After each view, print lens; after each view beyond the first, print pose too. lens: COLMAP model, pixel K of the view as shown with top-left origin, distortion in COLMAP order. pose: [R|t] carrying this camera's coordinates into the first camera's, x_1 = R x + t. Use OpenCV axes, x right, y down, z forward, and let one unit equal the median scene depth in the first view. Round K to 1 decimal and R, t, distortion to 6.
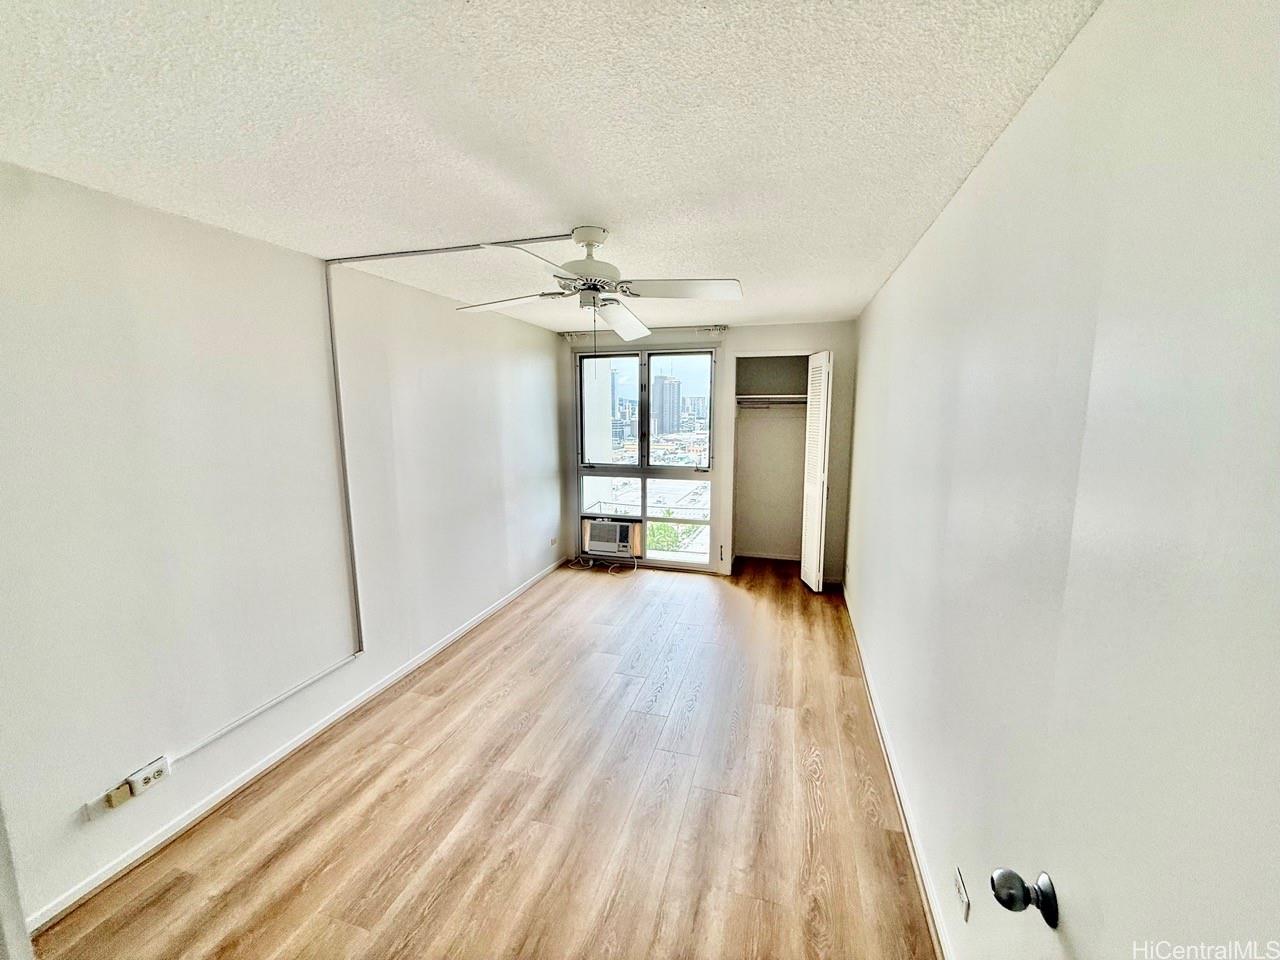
lens RADIAL K [[517.7, 0, 642.9], [0, 517.7, 482.6], [0, 0, 1]] dist [0.001416, 0.000662]
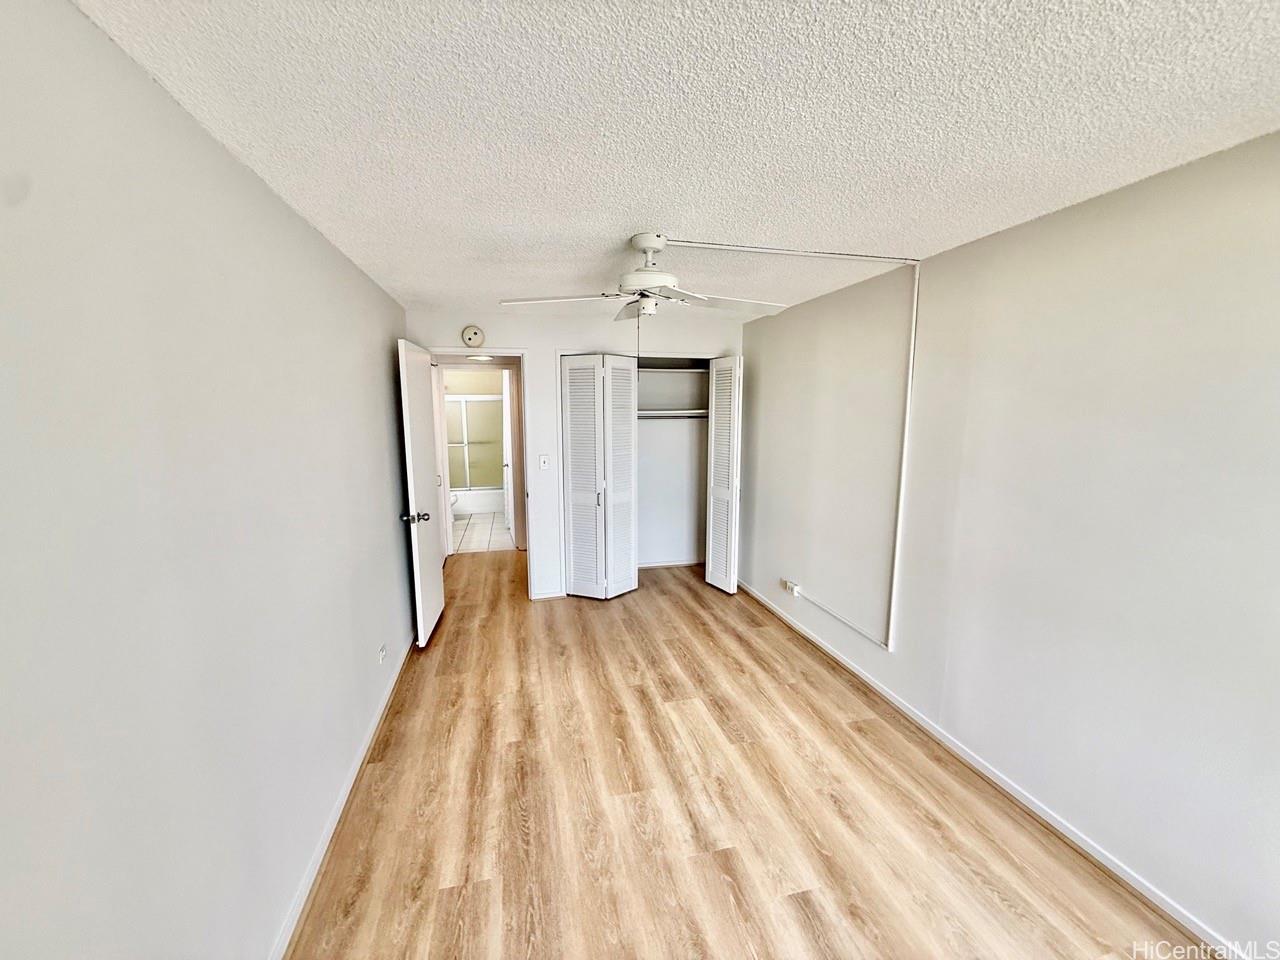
lens RADIAL K [[517.7, 0, 642.9], [0, 517.7, 482.6], [0, 0, 1]] dist [0.001416, 0.000662]
pose [[-0.864841, 0.079610, -0.495693, 0.427271], [-0.067551, 0.959916, 0.272025, -0.280522], [0.497480, 0.268743, -0.824798, 1.847415]]
